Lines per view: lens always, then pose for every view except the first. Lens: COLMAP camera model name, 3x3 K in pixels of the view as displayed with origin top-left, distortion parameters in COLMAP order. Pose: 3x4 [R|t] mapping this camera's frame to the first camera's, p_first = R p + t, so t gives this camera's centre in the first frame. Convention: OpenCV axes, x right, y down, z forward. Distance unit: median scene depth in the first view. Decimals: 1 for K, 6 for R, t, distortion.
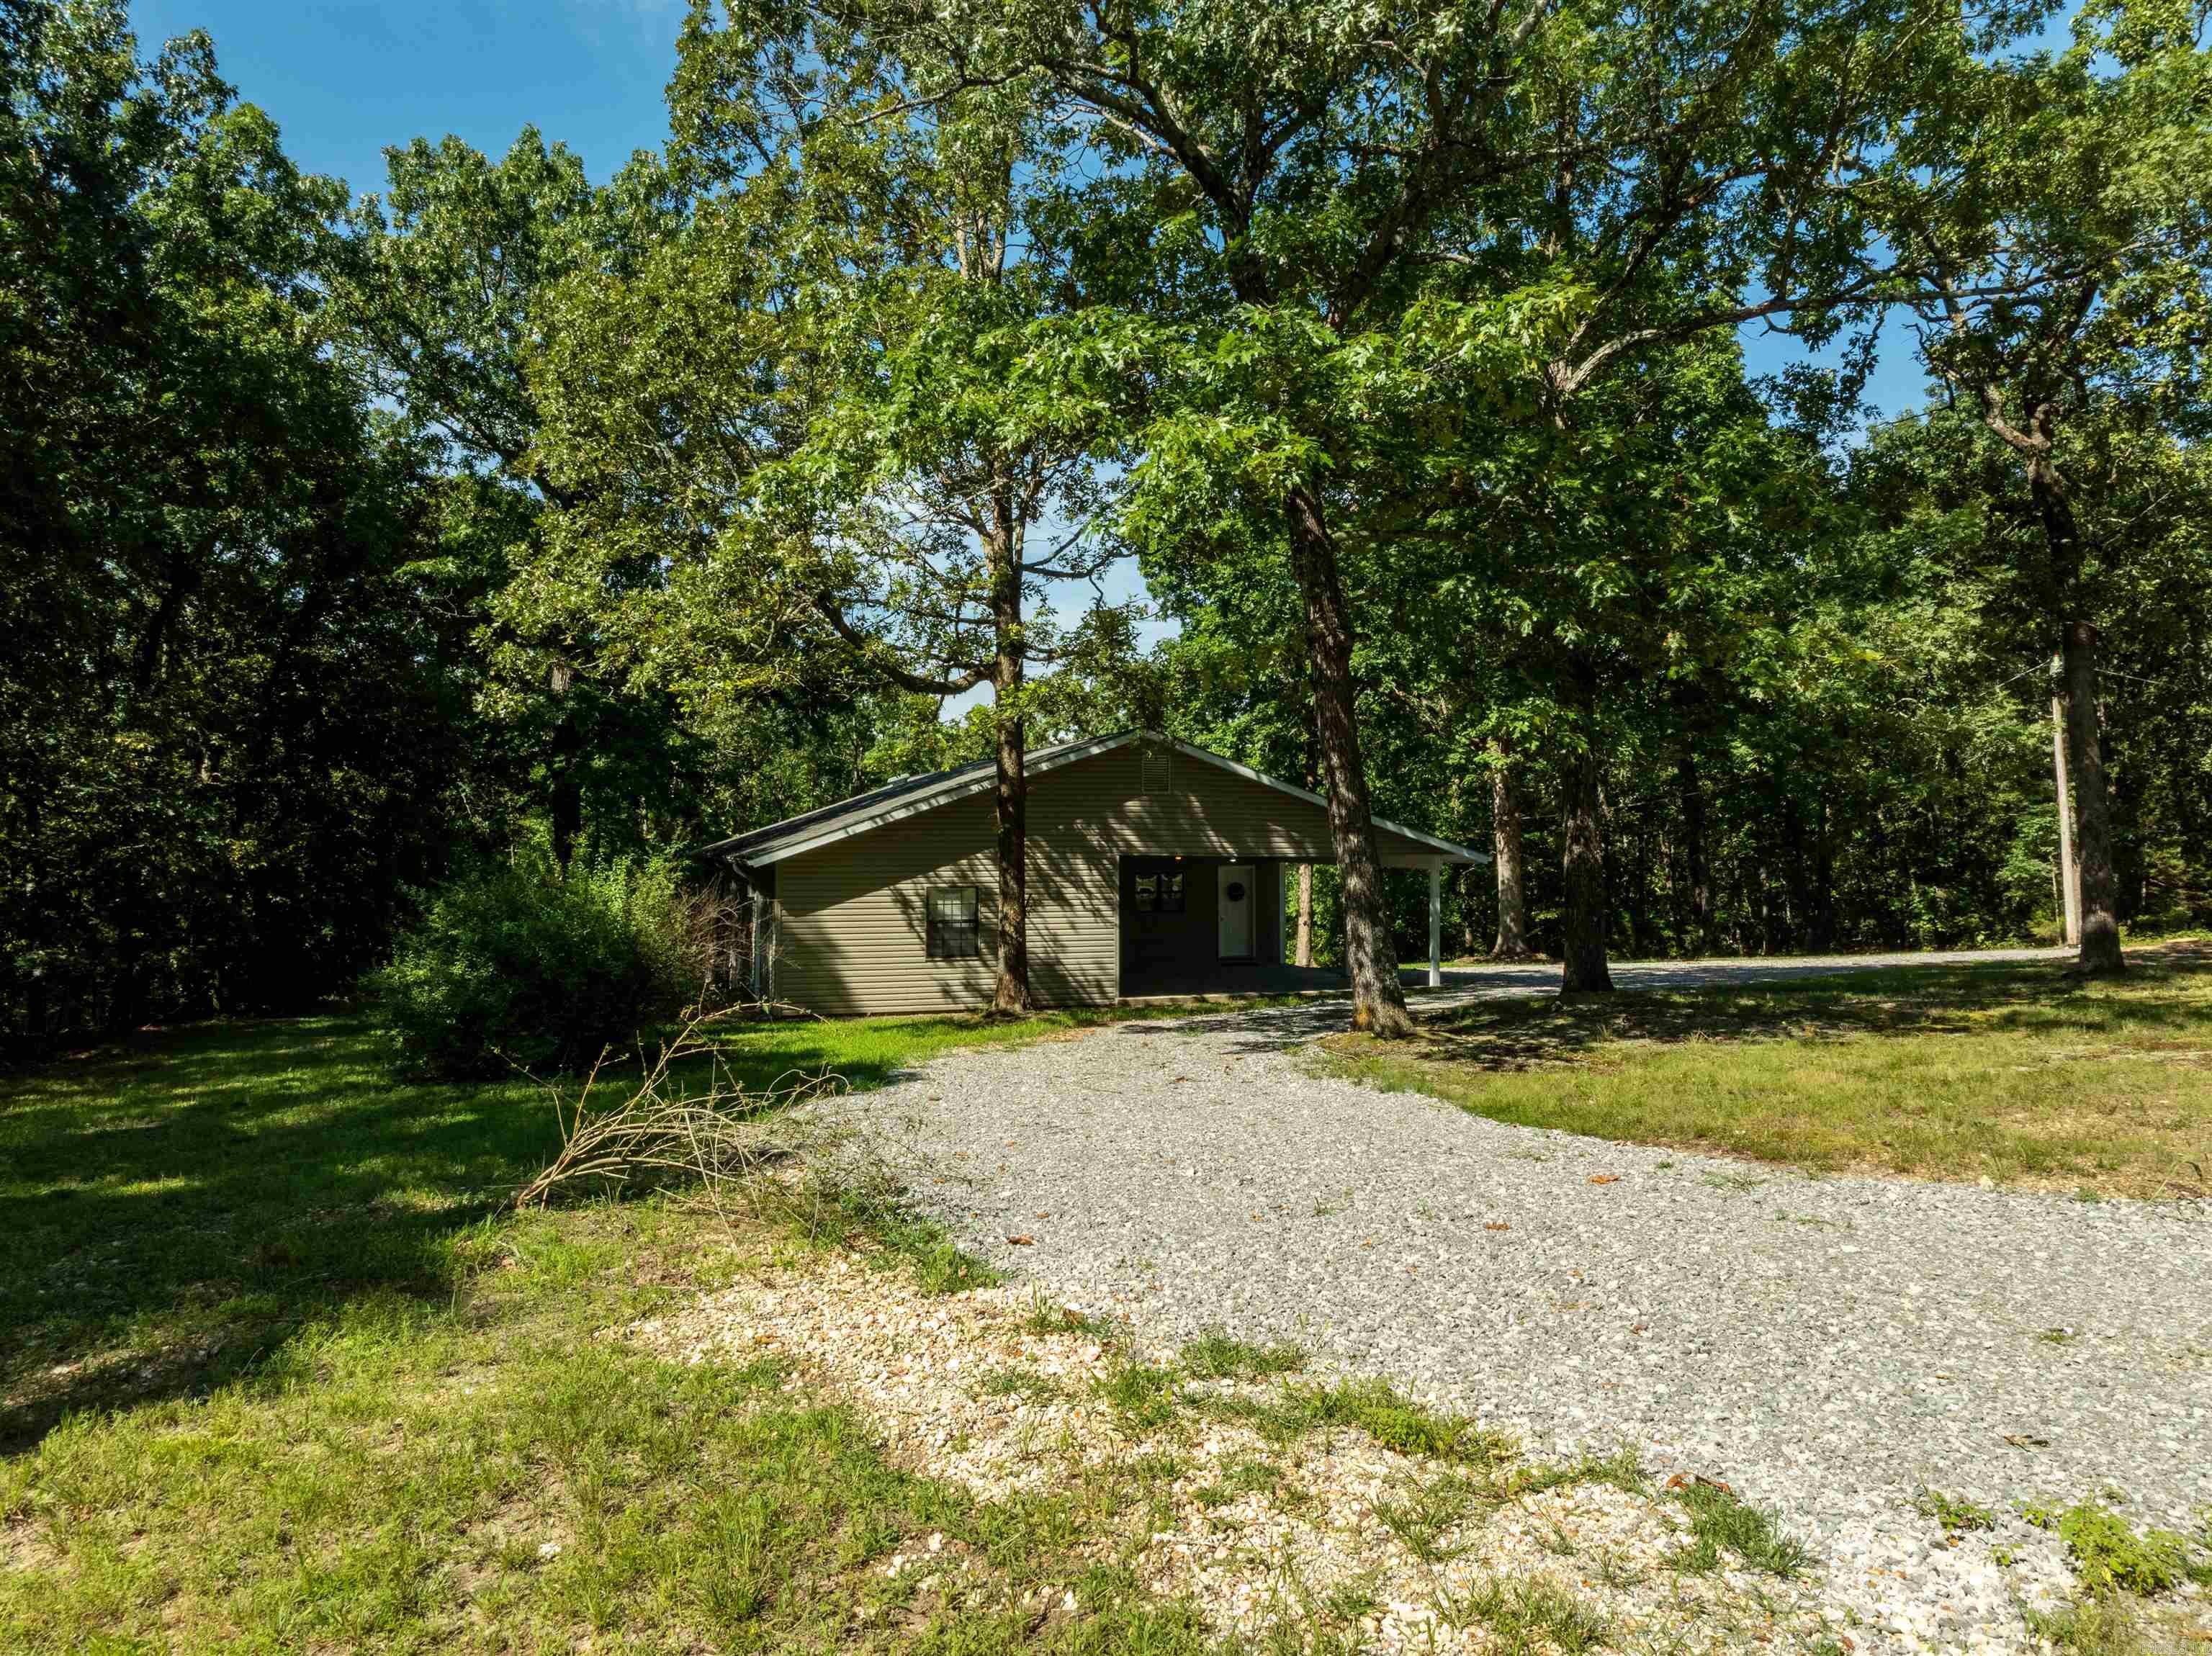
lens RADIAL K [[1557.9, 0, 1093.7], [0, 1557.9, 833.2], [0, 0, 1]] dist [-0.028752, -0.009363]
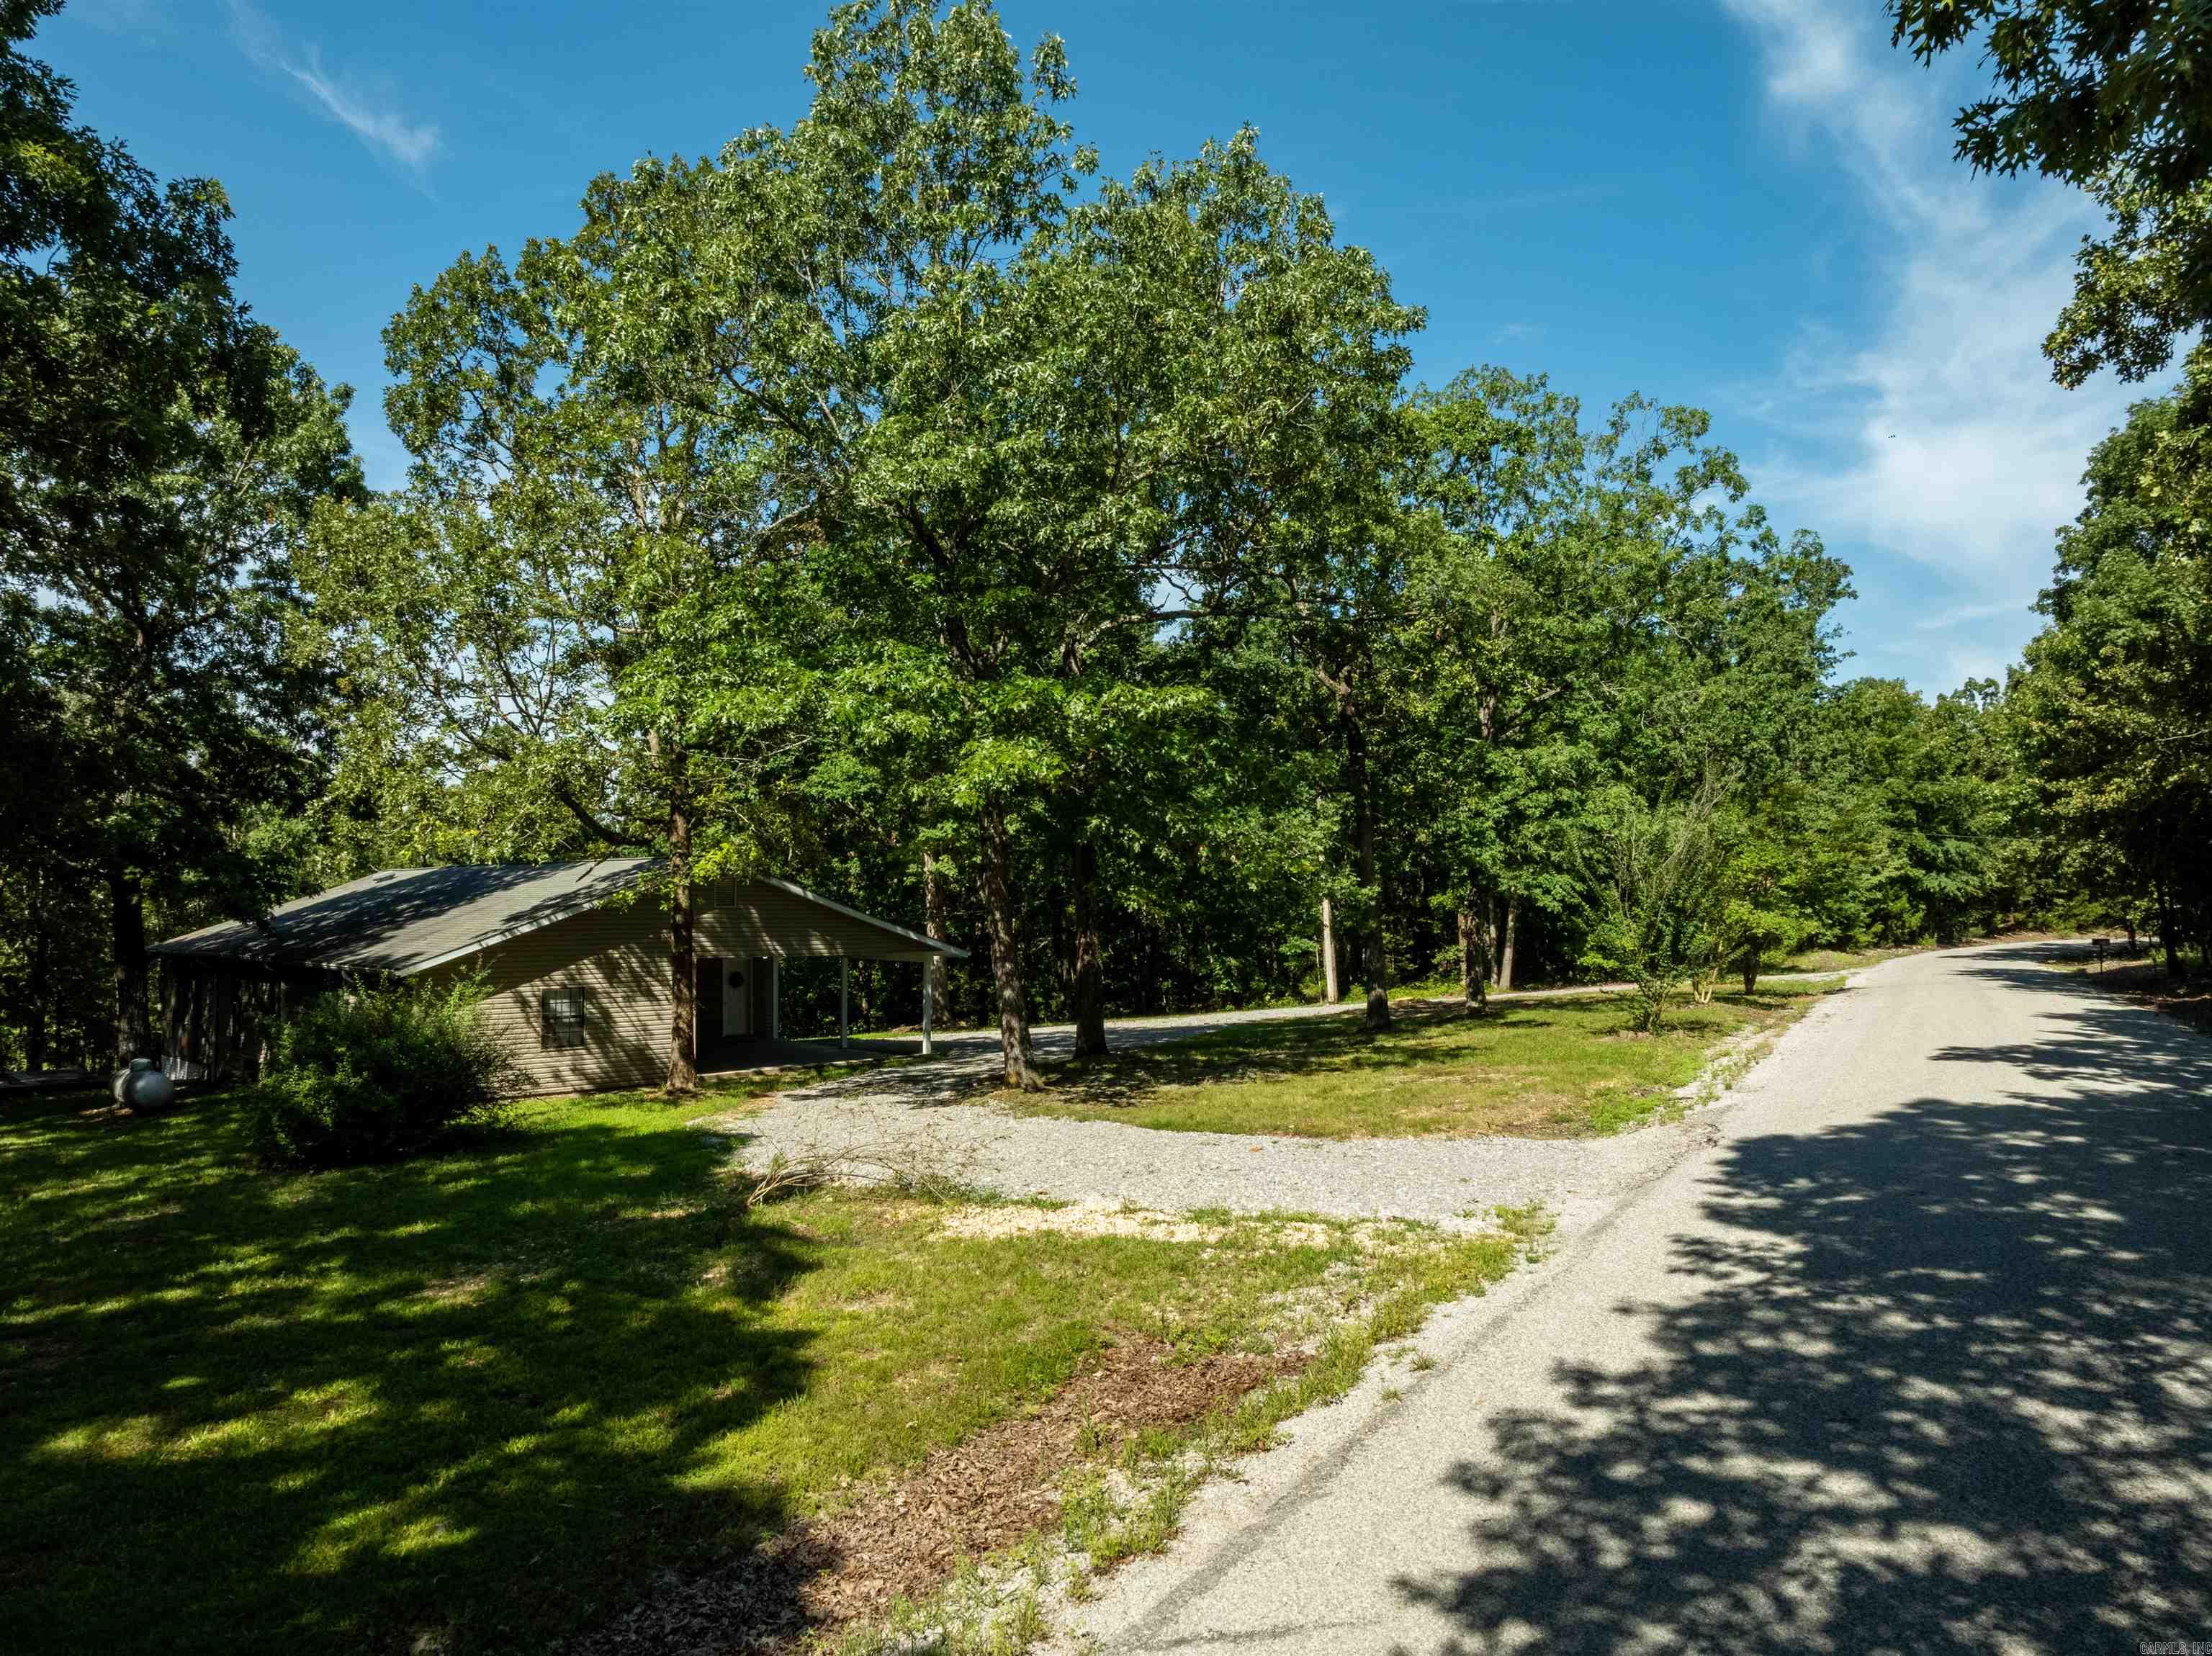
lens RADIAL K [[1557.9, 0, 1093.7], [0, 1557.9, 833.2], [0, 0, 1]] dist [-0.028752, -0.009363]
pose [[0.901766, 0.015871, 0.431933, -0.238157], [0.000598, 0.999279, -0.037968, -0.038284], [-0.432224, 0.034496, 0.901106, -0.250453]]
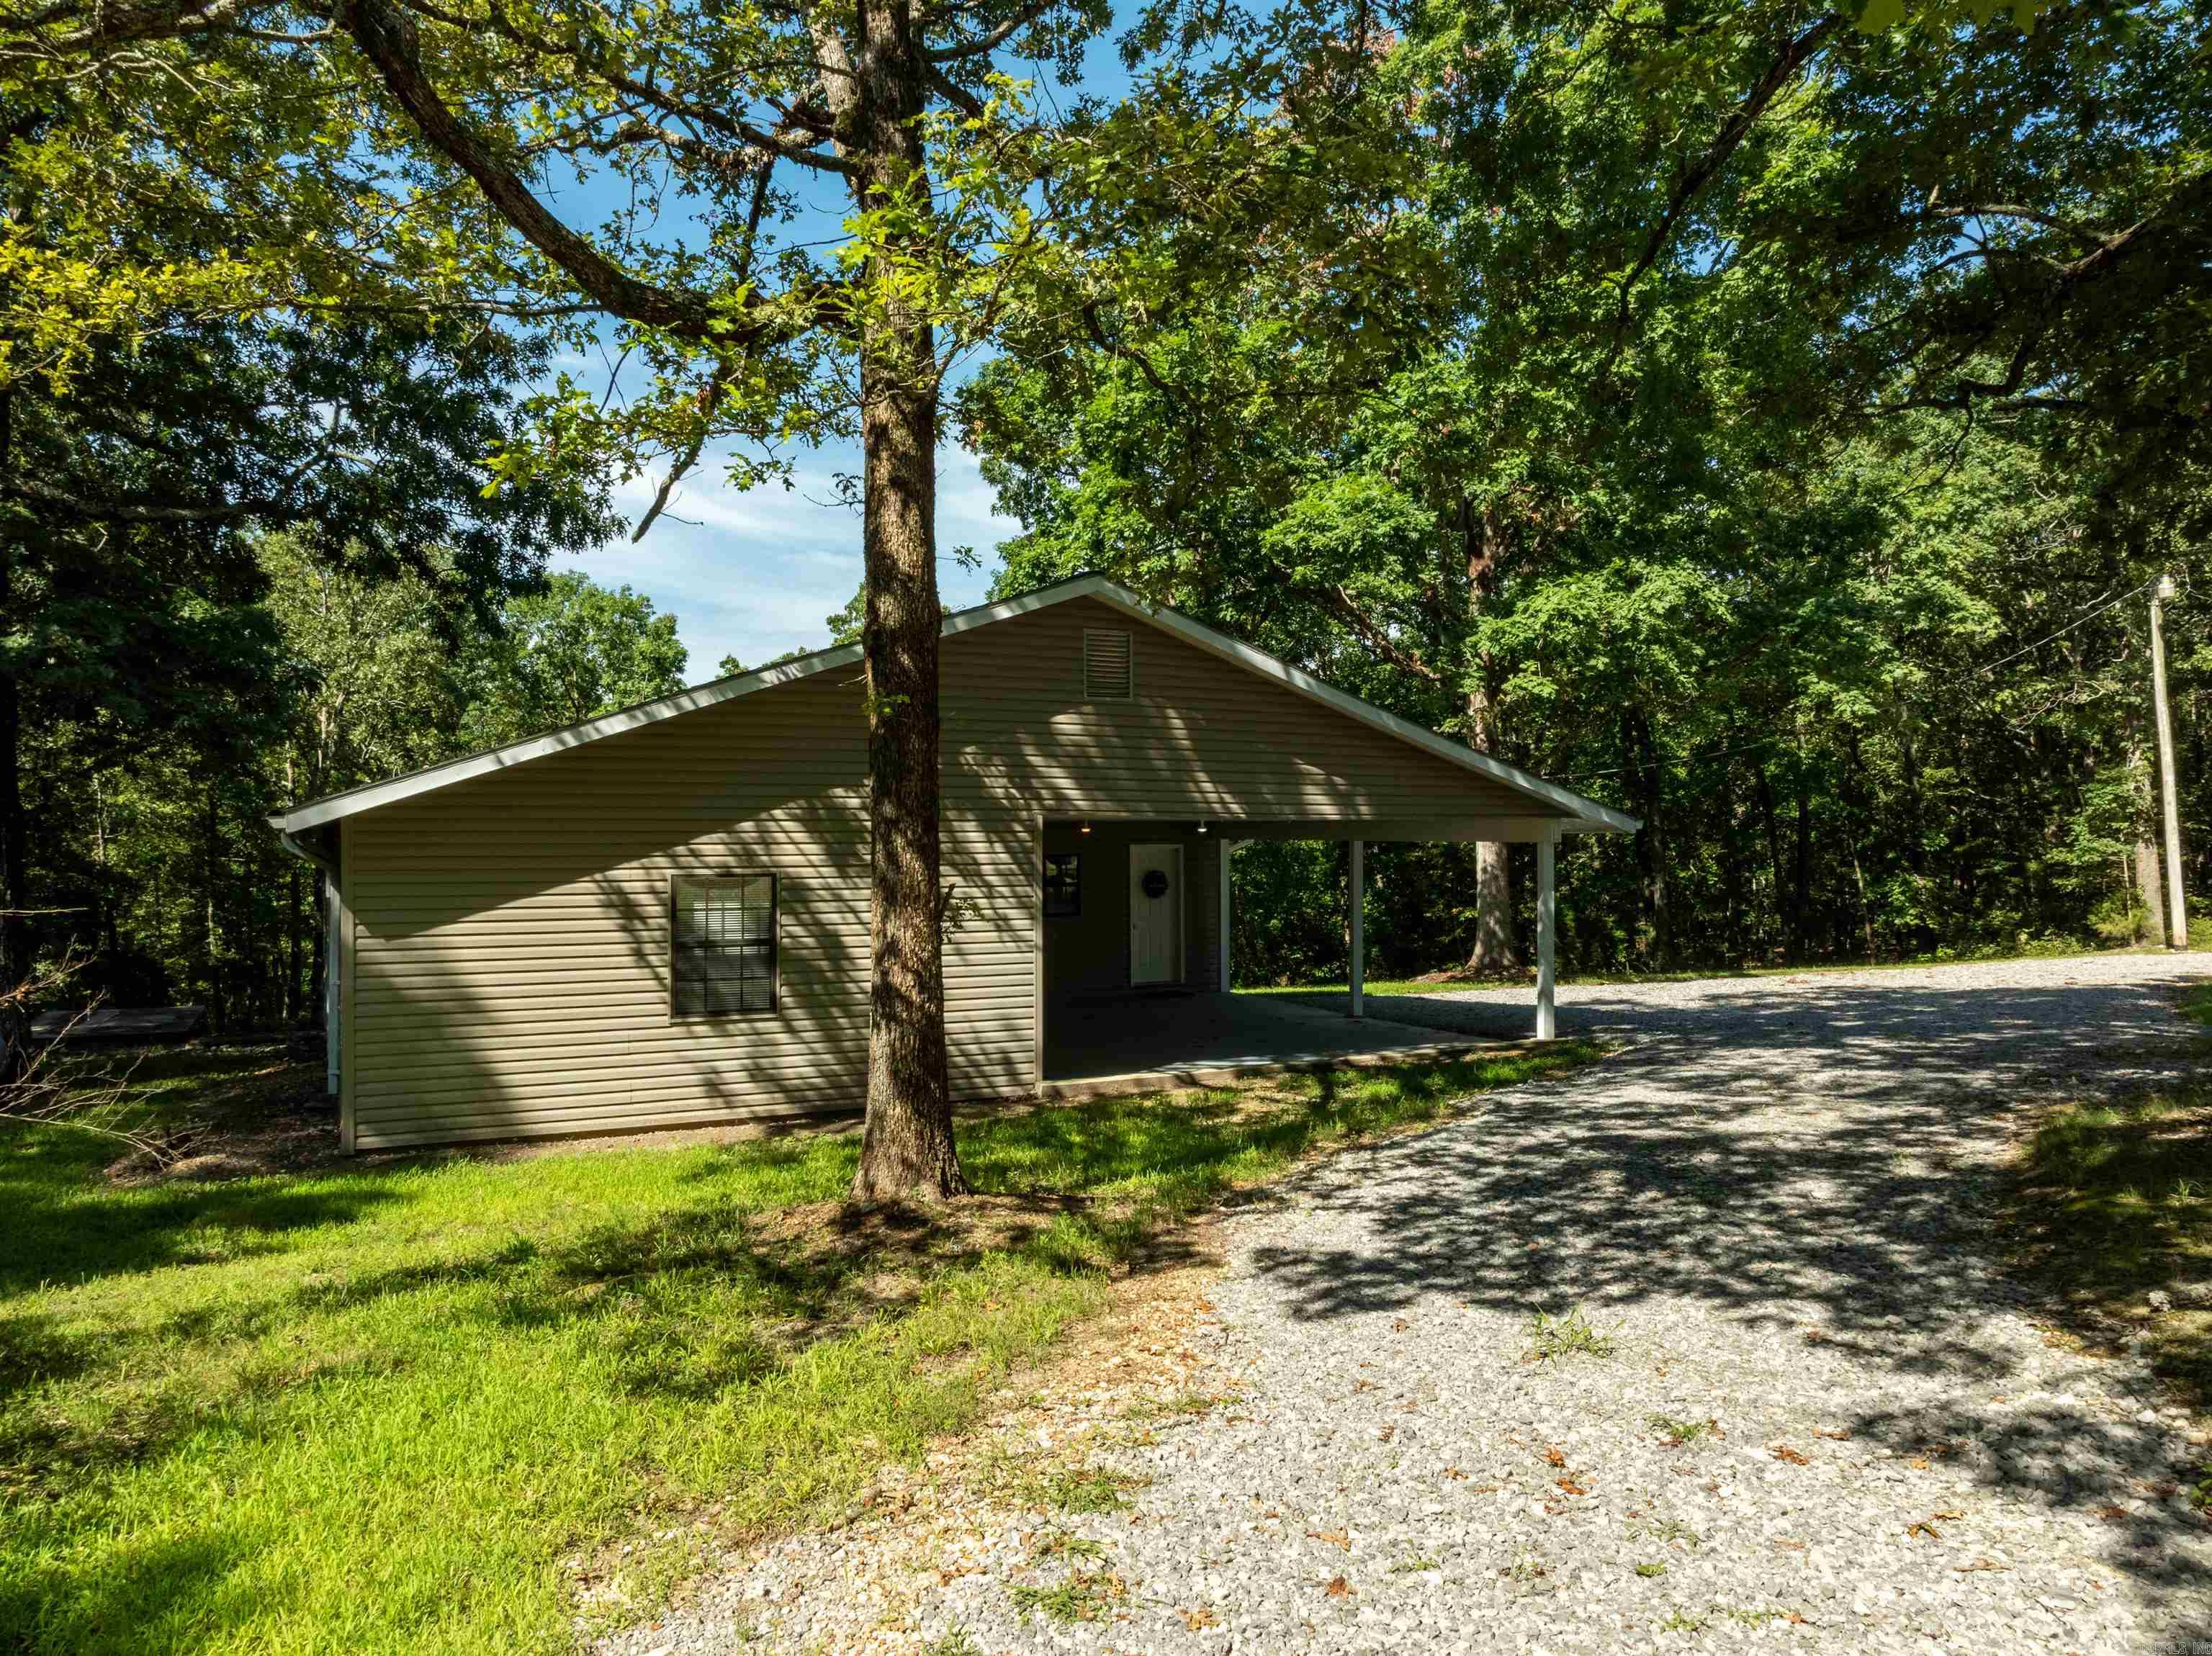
lens RADIAL K [[1557.9, 0, 1093.7], [0, 1557.9, 833.2], [0, 0, 1]] dist [-0.028752, -0.009363]
pose [[0.987015, -0.000968, 0.160628, -0.053294], [0.000607, 0.999997, 0.002299, 0.019492], [-0.160630, -0.002172, 0.987012, 0.482524]]
